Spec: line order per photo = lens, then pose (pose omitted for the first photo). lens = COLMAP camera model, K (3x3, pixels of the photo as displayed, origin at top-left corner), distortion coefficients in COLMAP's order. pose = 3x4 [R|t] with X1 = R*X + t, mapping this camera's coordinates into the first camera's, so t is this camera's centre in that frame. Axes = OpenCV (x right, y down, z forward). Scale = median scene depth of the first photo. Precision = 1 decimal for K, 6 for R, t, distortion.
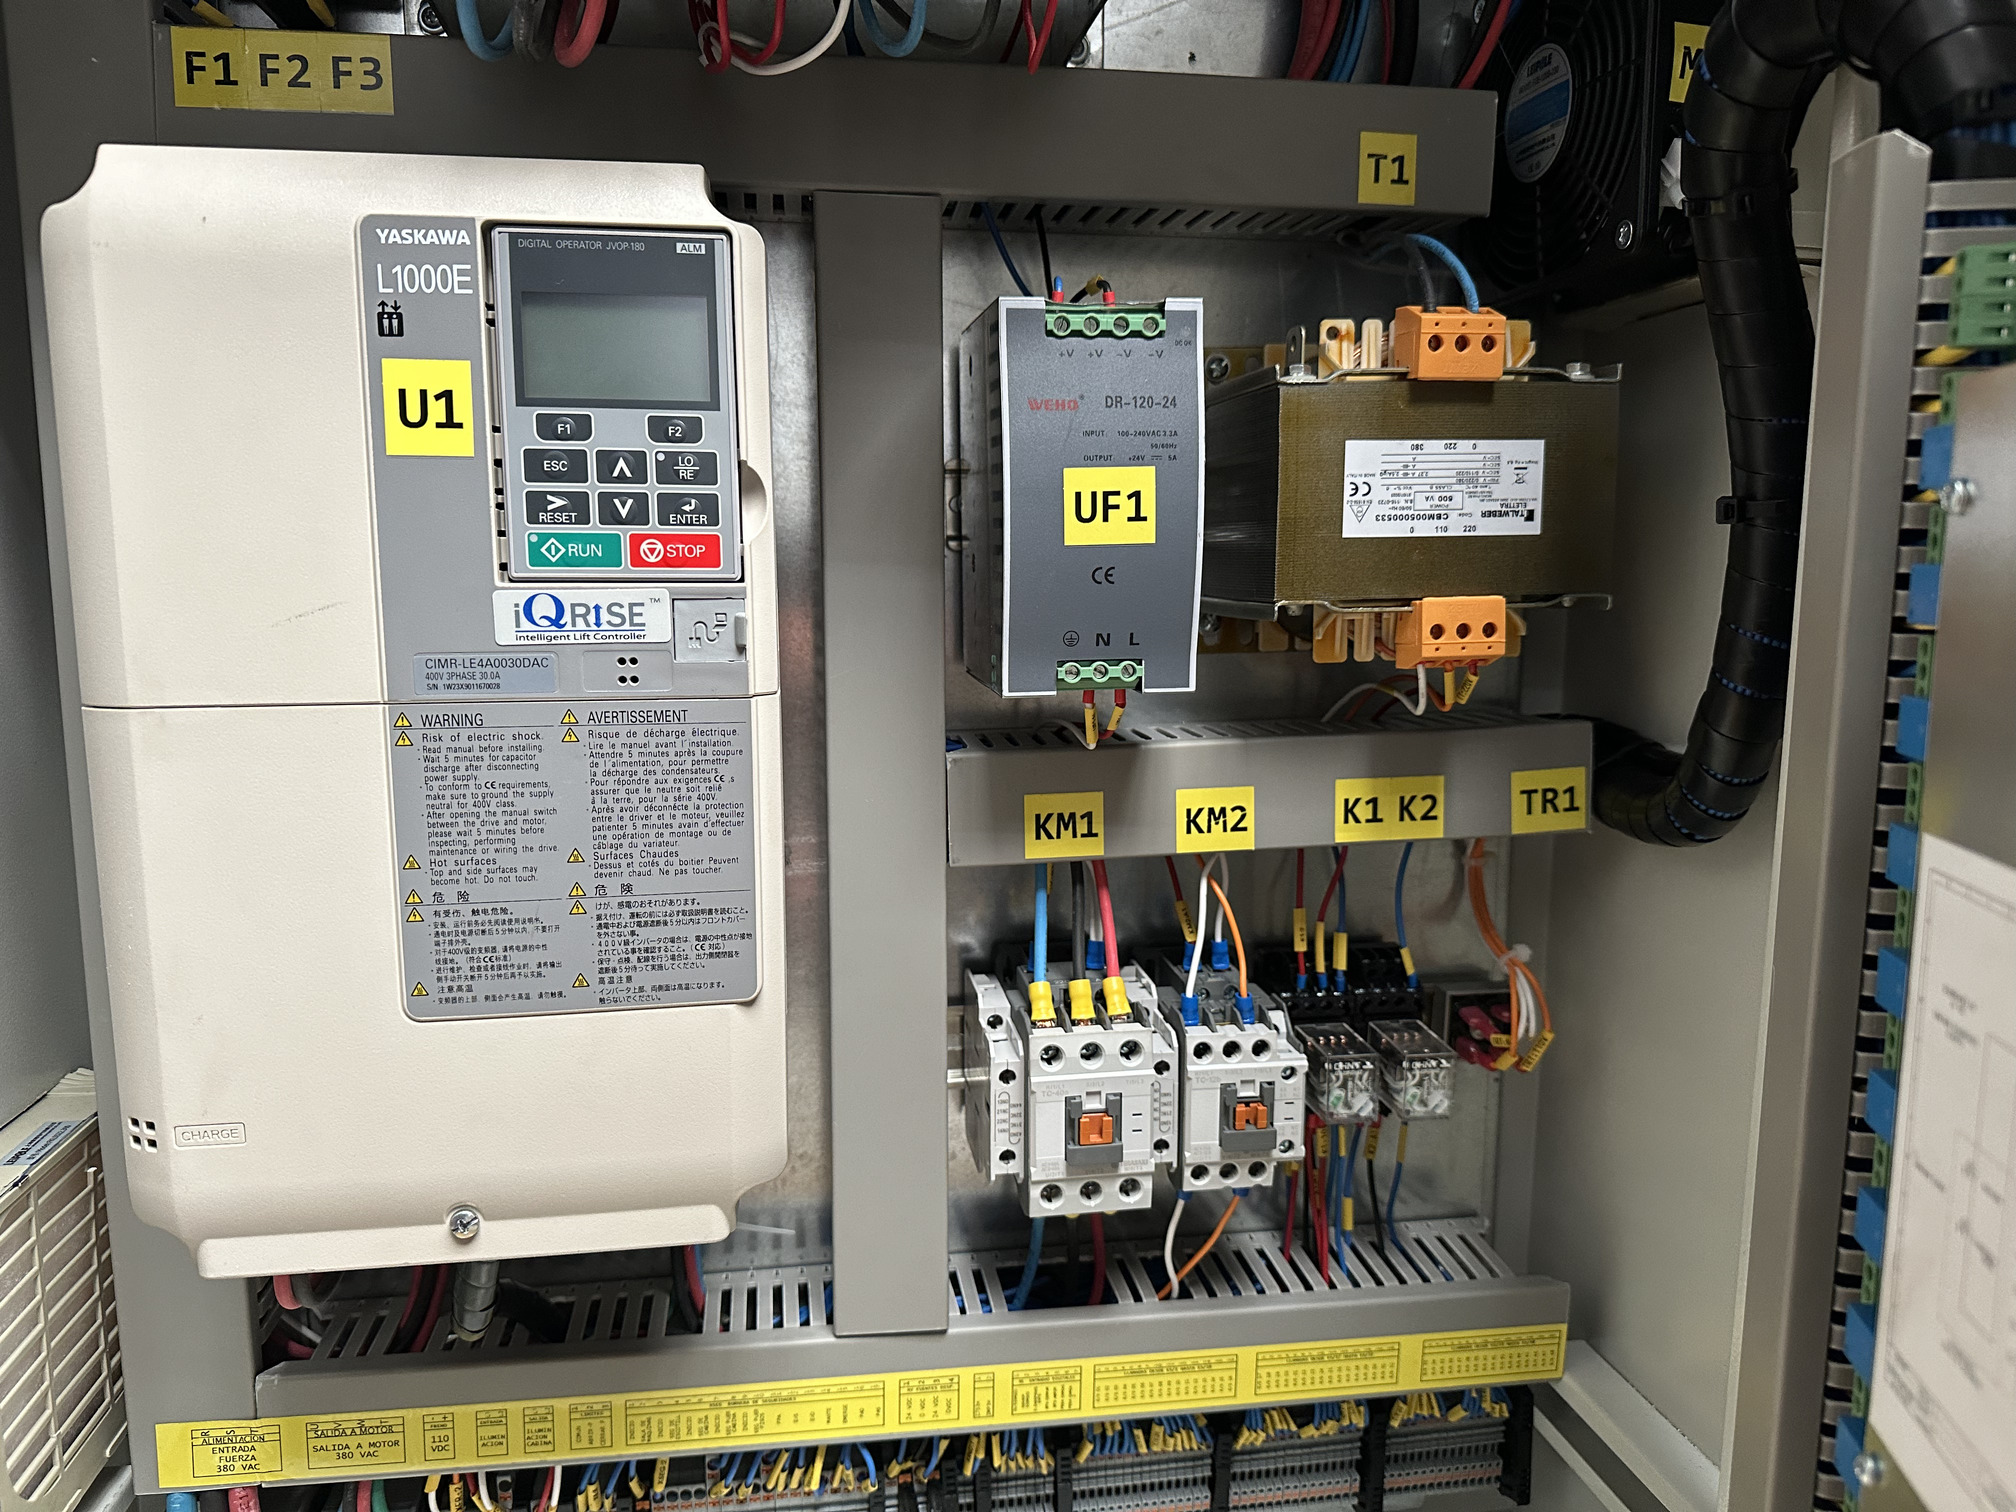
lens RADIAL K [[1416.7, 0, 995.9], [0, 1416.7, 746.2], [0, 0, 1]] dist [0.086500, -0.165937]
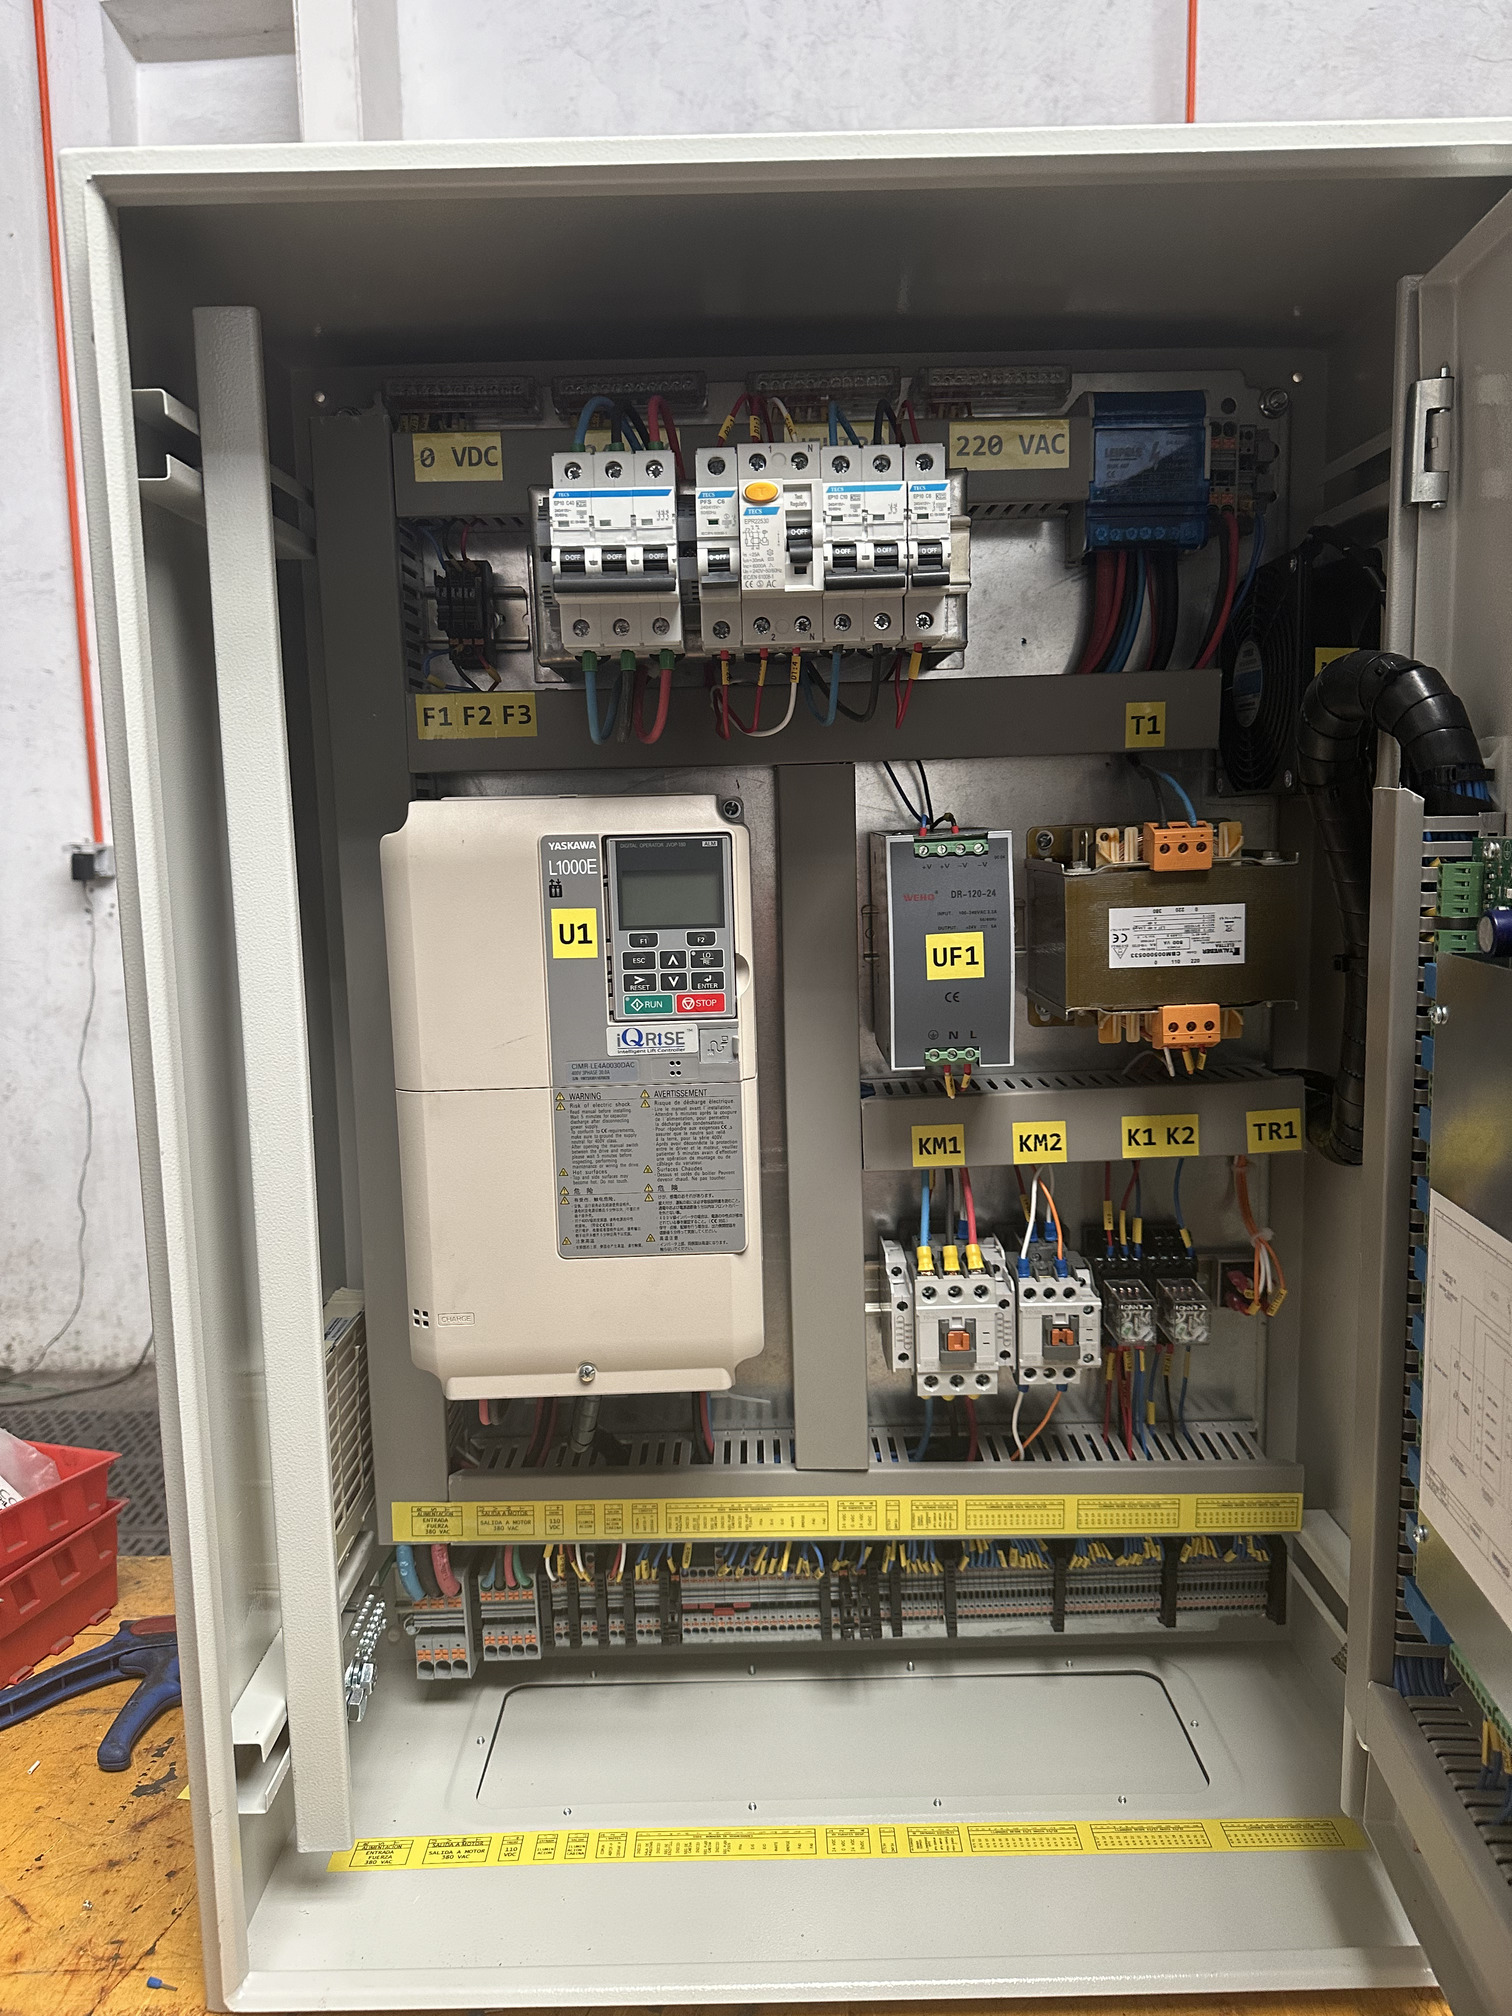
lens RADIAL K [[1415.5, 0, 751.6], [0, 1415.5, 999.0], [0, 0, 1]] dist [0.054738, -0.060277]
pose [[0.987516, -0.006464, -0.157387, 0.090447], [0.004648, 0.999918, -0.011905, -0.087497], [0.157451, 0.011025, 0.987465, -0.566164]]
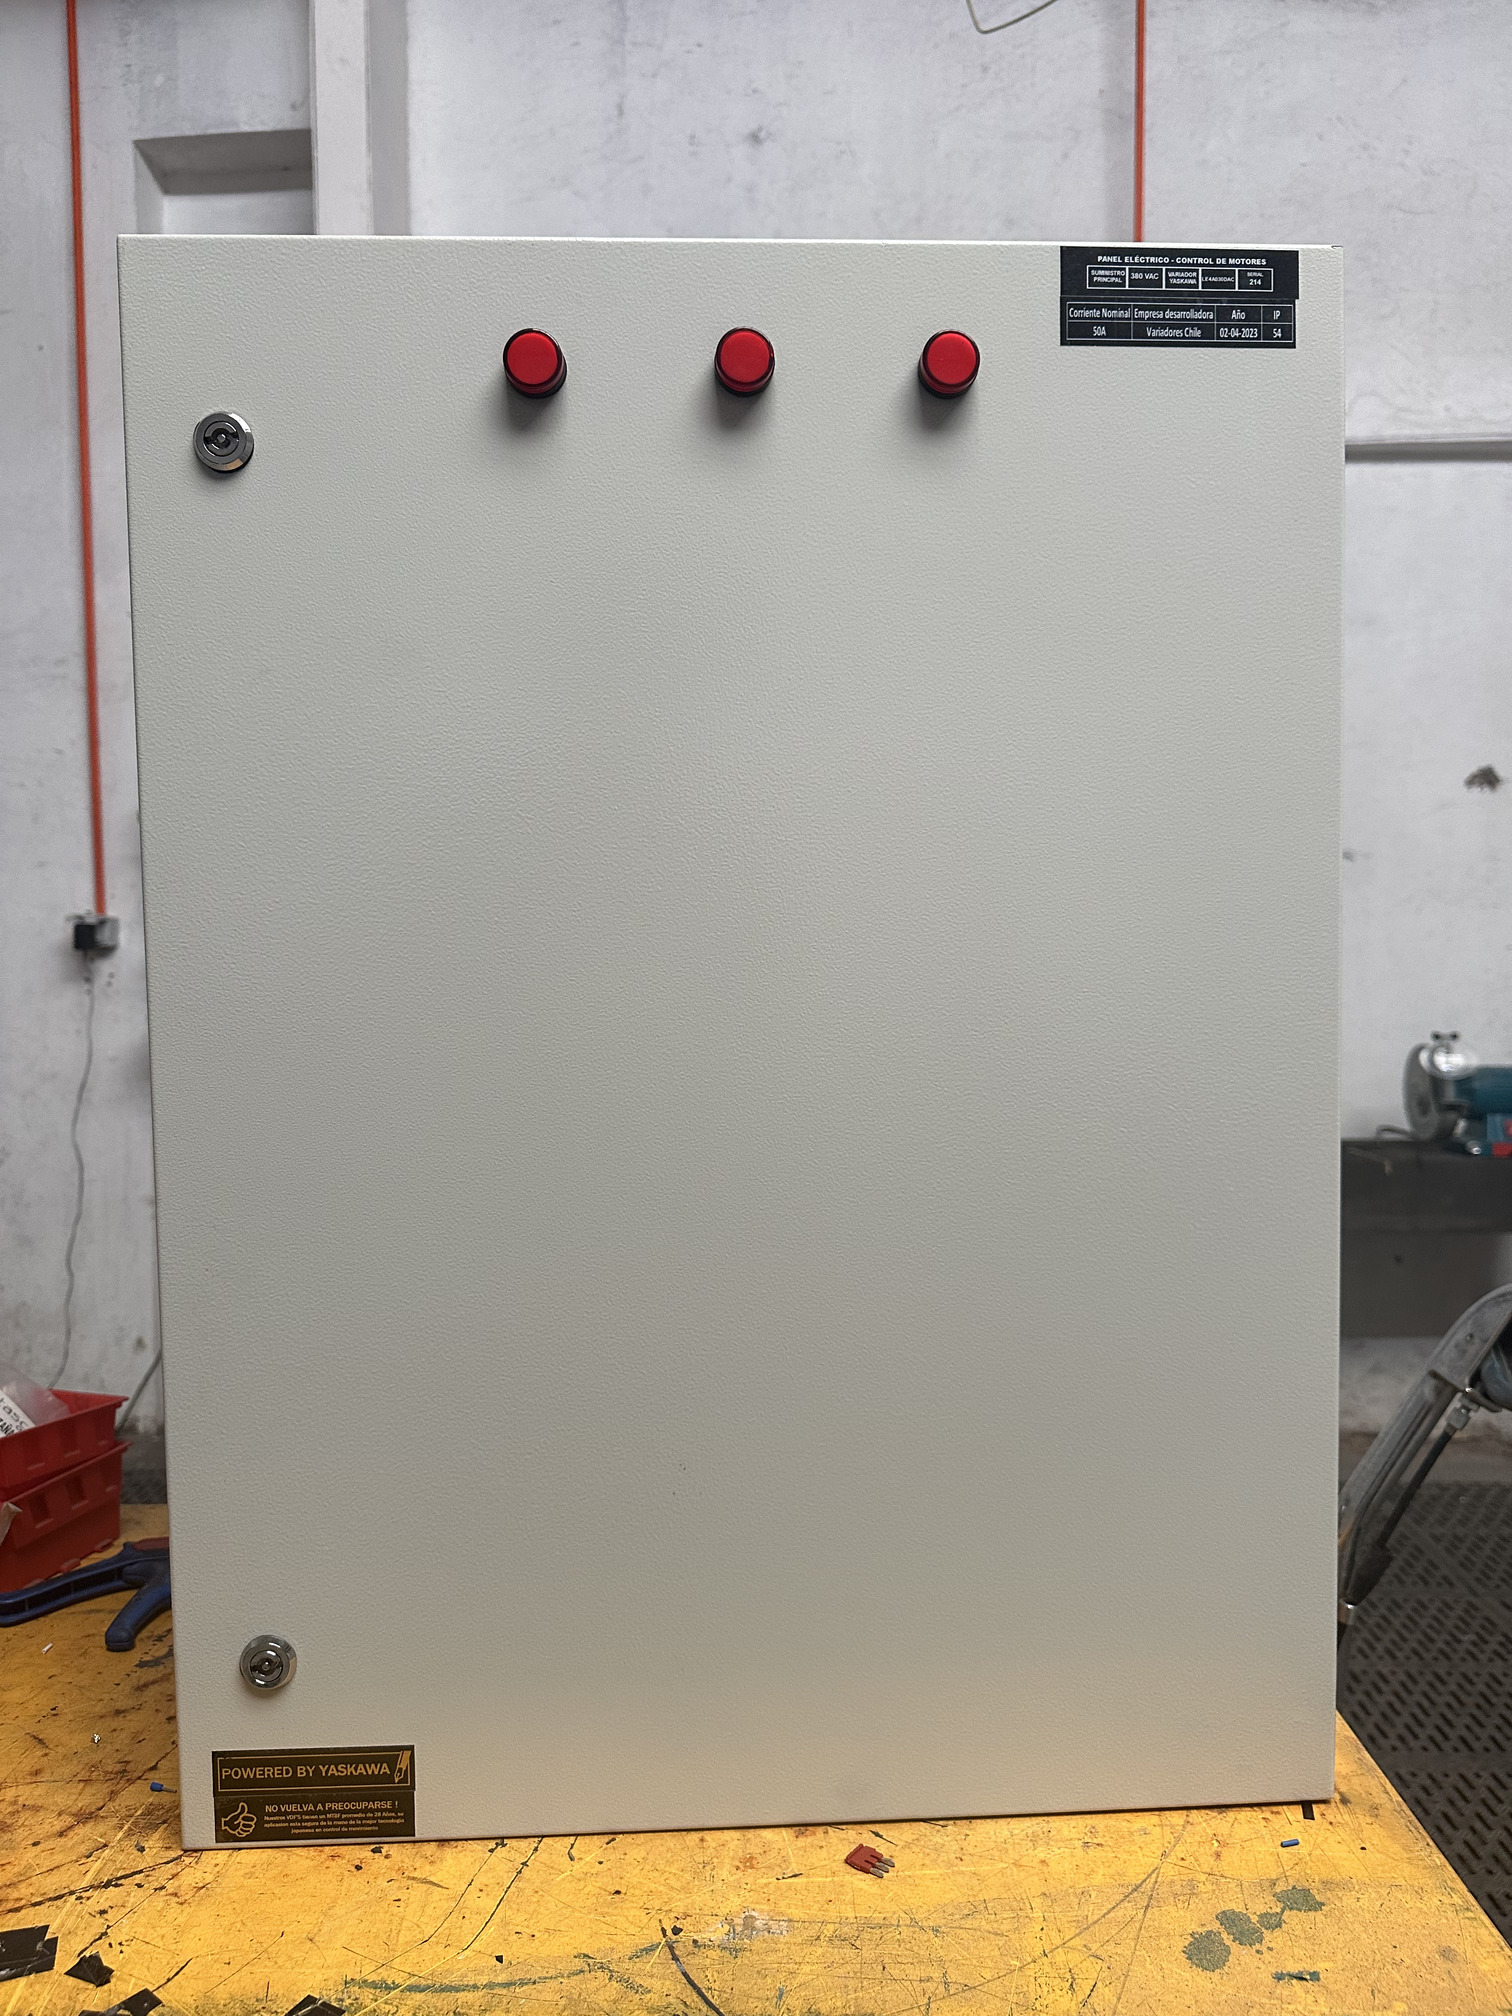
lens RADIAL K [[1426.1, 0, 756.0], [0, 1426.1, 1008.0], [0, 0, 1]] dist [-0.002458, -0.000929]
pose [[0.989287, -0.007241, -0.145804, 0.211866], [-0.003803, 0.997152, -0.075328, 0.090220], [0.145934, 0.075076, 0.986442, -0.845453]]
